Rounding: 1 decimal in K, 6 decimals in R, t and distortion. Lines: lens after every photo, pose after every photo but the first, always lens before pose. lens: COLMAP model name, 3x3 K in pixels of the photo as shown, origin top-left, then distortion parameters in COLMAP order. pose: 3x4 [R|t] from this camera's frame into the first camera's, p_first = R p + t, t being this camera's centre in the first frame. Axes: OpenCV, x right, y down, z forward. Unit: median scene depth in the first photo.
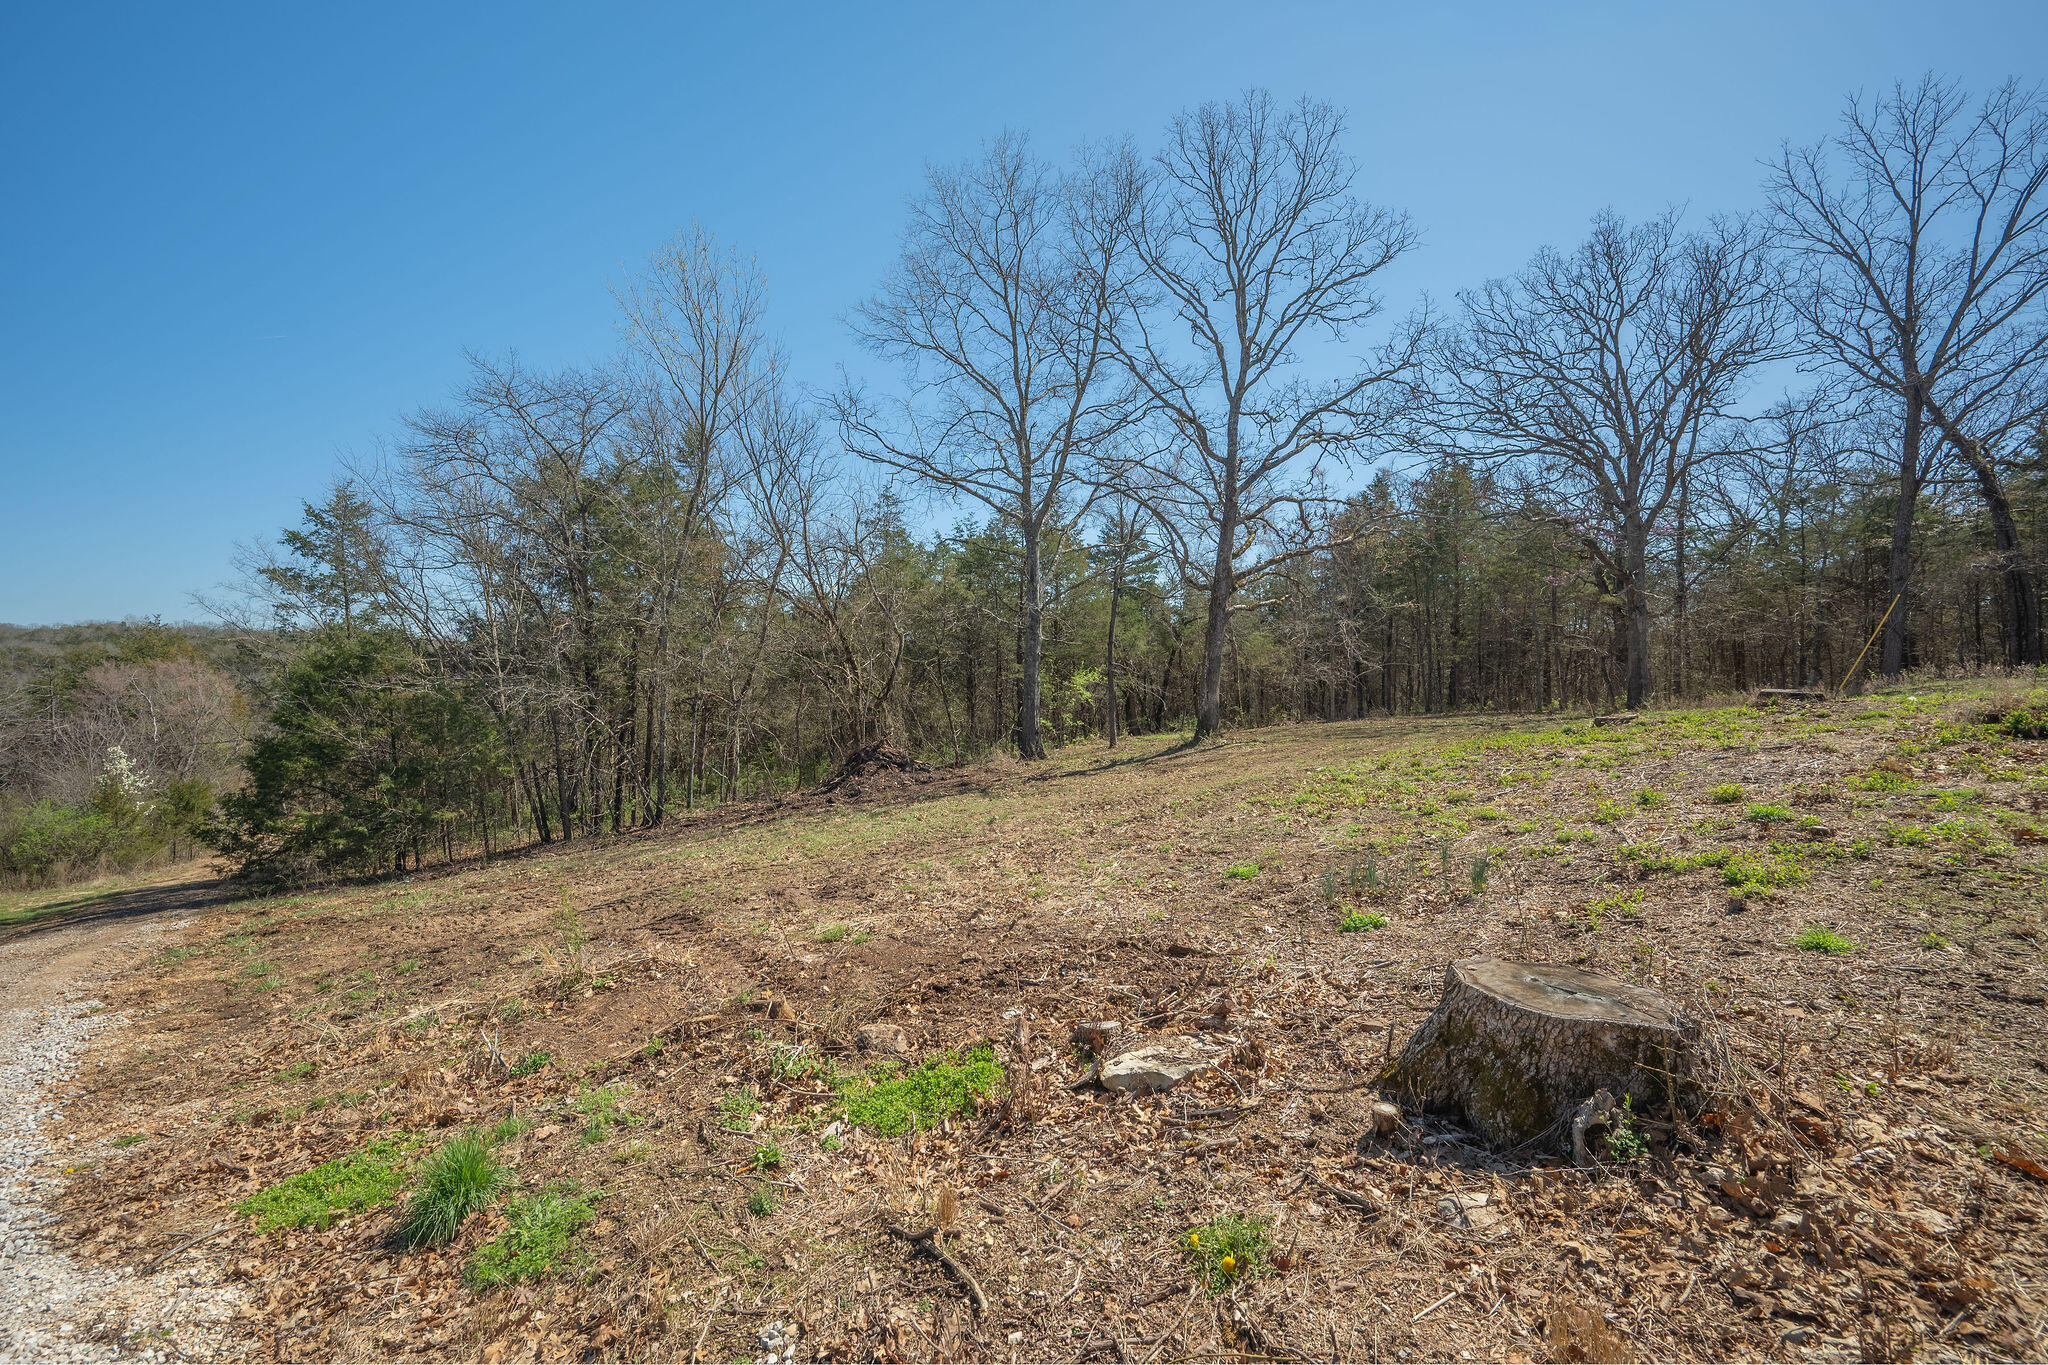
lens RADIAL K [[820.0, 0, 980.7], [0, 820.0, 676.9], [0, 0, 1]] dist [-0.022706, 0.000044]
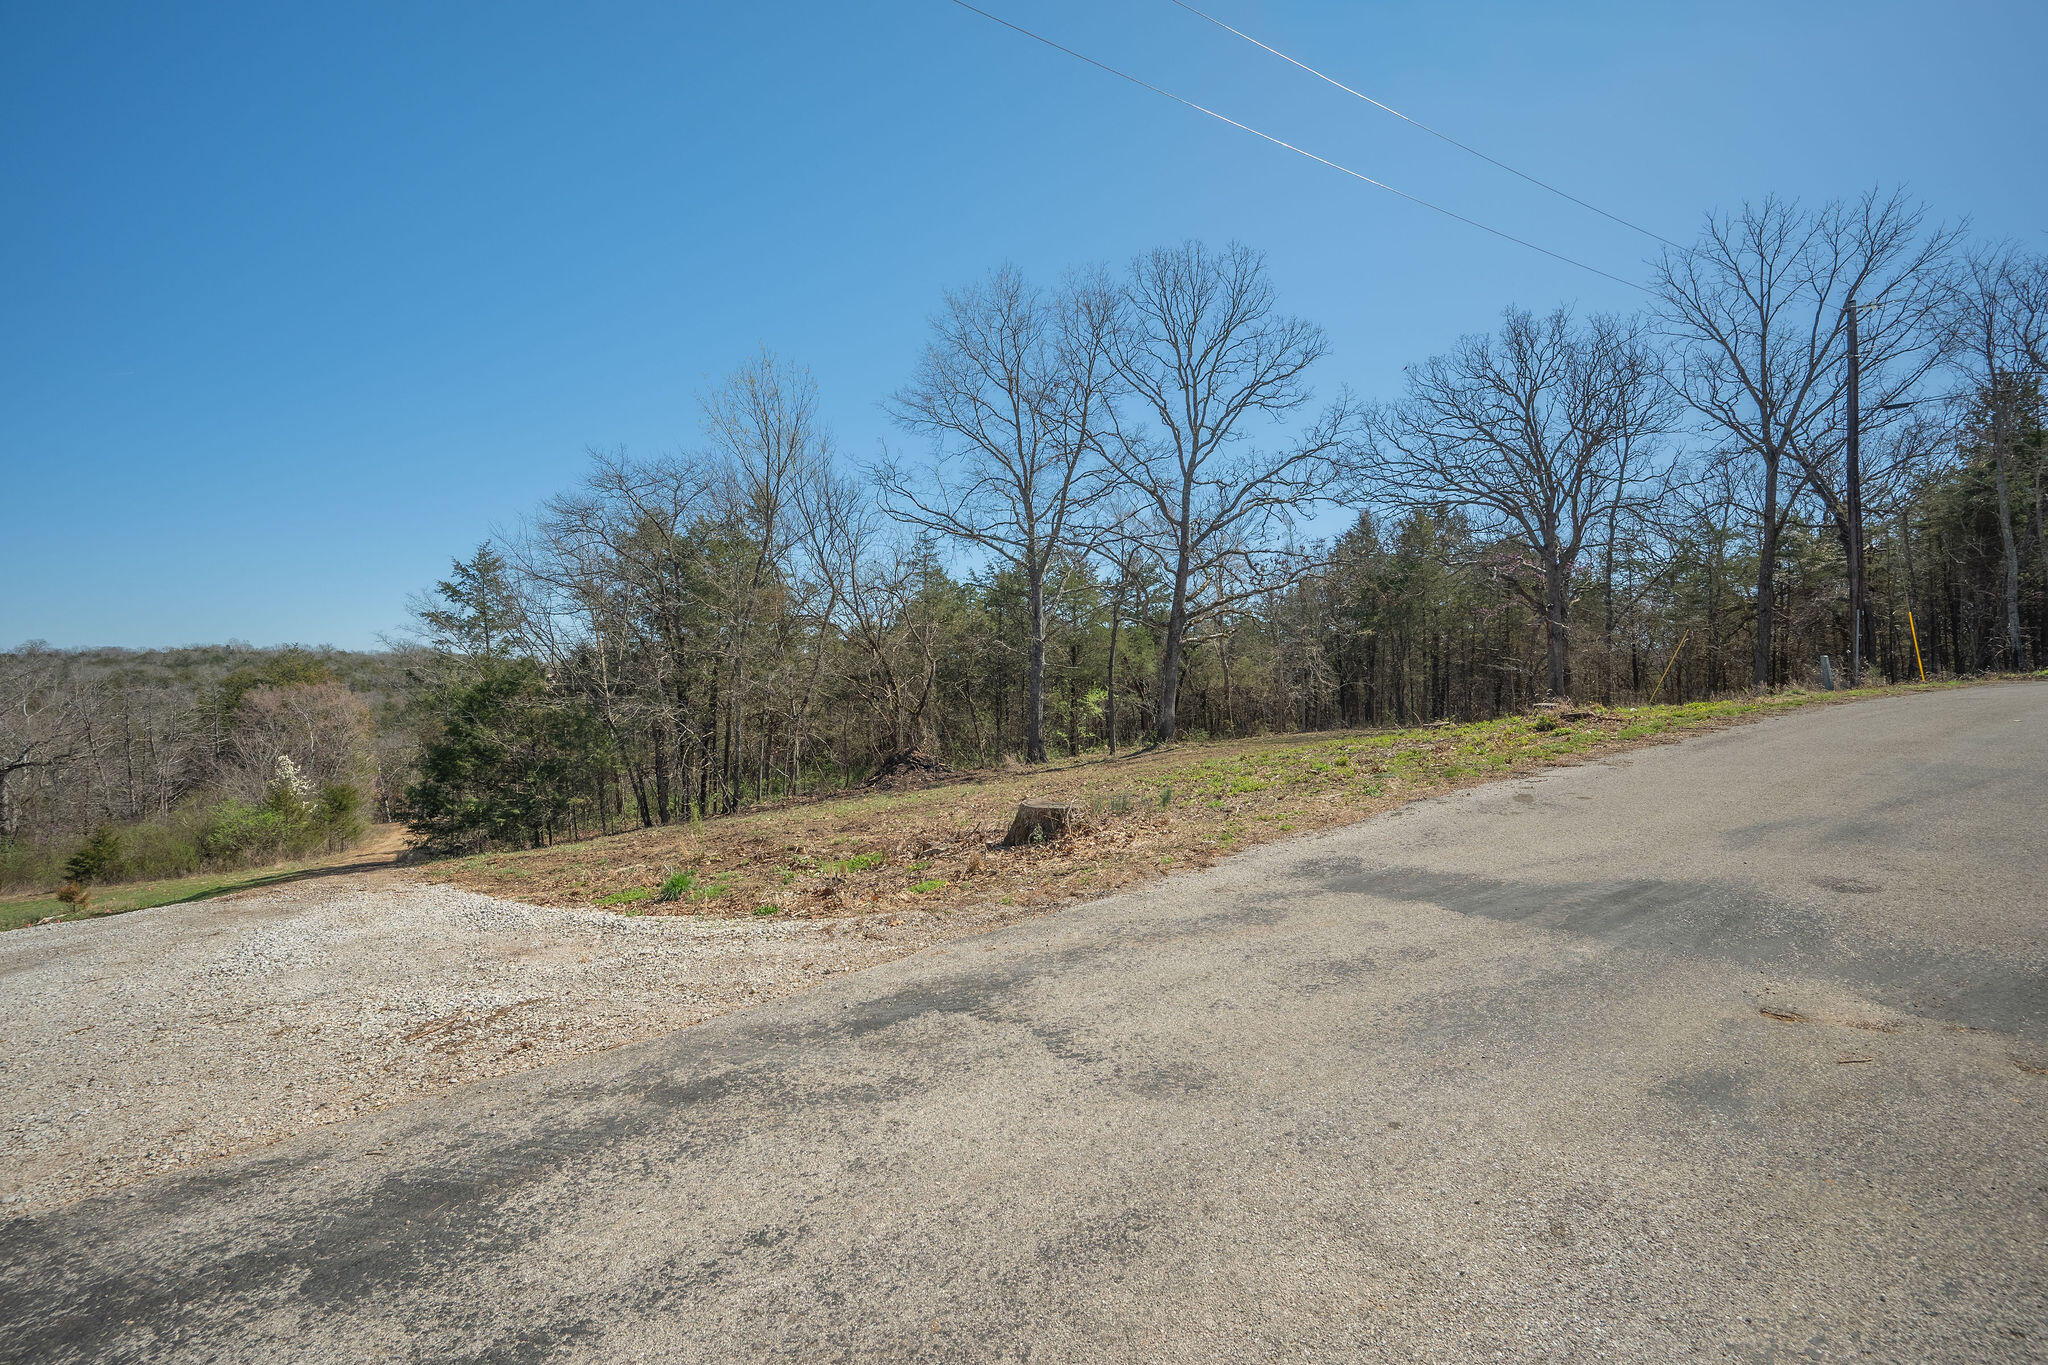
lens RADIAL K [[820.0, 0, 1028.8], [0, 820.0, 691.1], [0, 0, 1]] dist [-0.022706, 0.000044]
pose [[0.999765, -0.003600, -0.021399, 0.084639], [0.003522, 0.999987, -0.003695, -0.002395], [0.021412, 0.003618, 0.999764, -0.244126]]
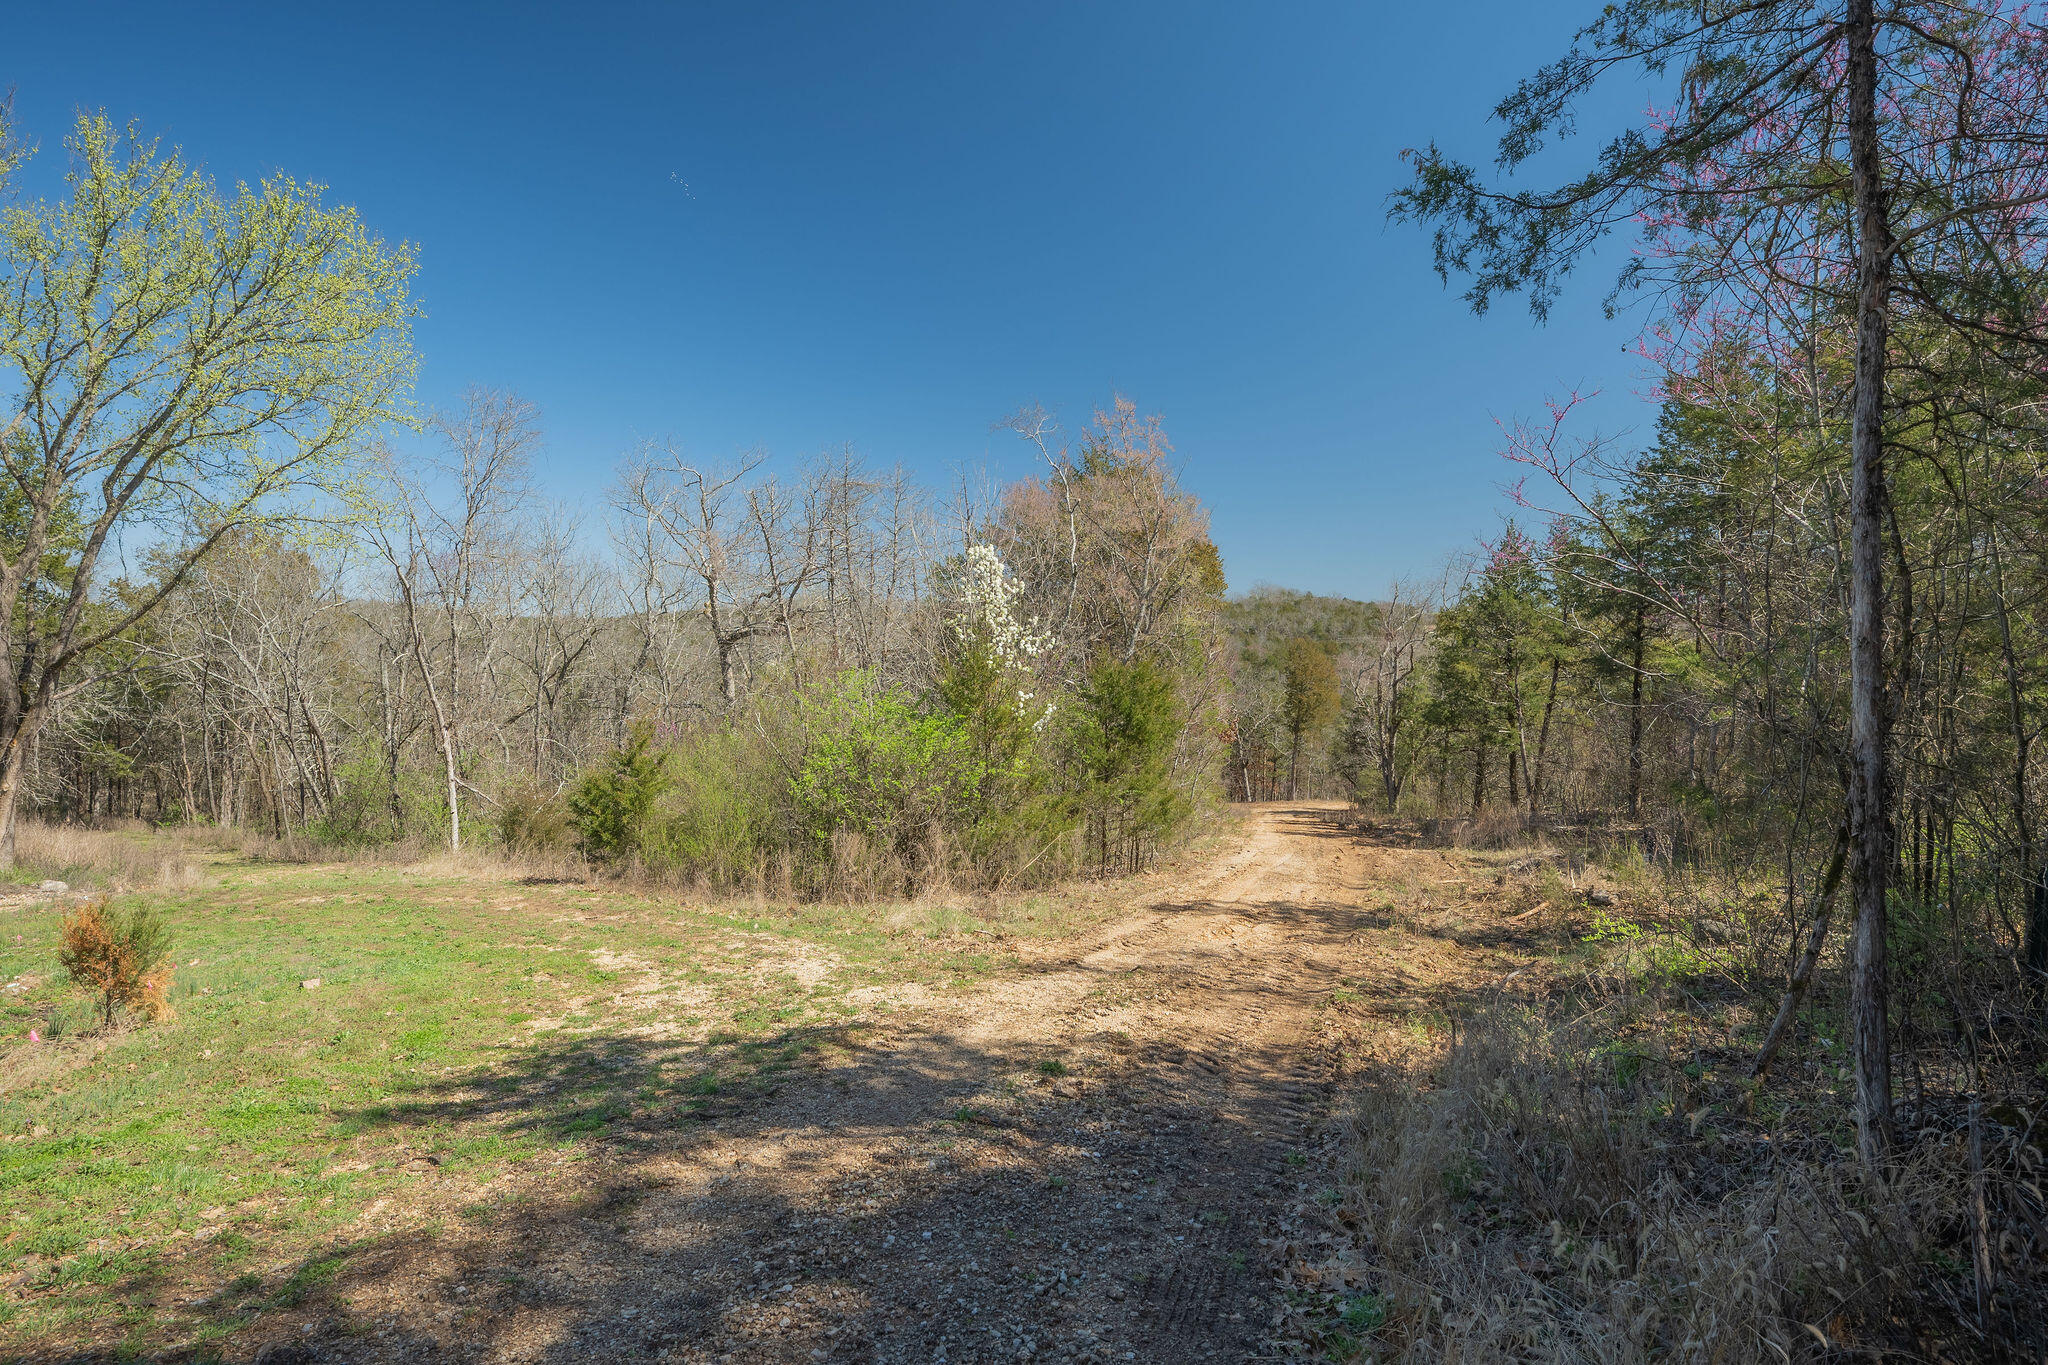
lens RADIAL K [[1130.1, 0, 1023.9], [0, 1130.1, 682.0], [0, 0, 1]] dist [0.000335, 0.000002]
pose [[0.632986, -0.001613, -0.774162, -0.835035], [0.005668, 0.999981, 0.002550, 0.190086], [0.774143, -0.006002, 0.632983, 0.856561]]
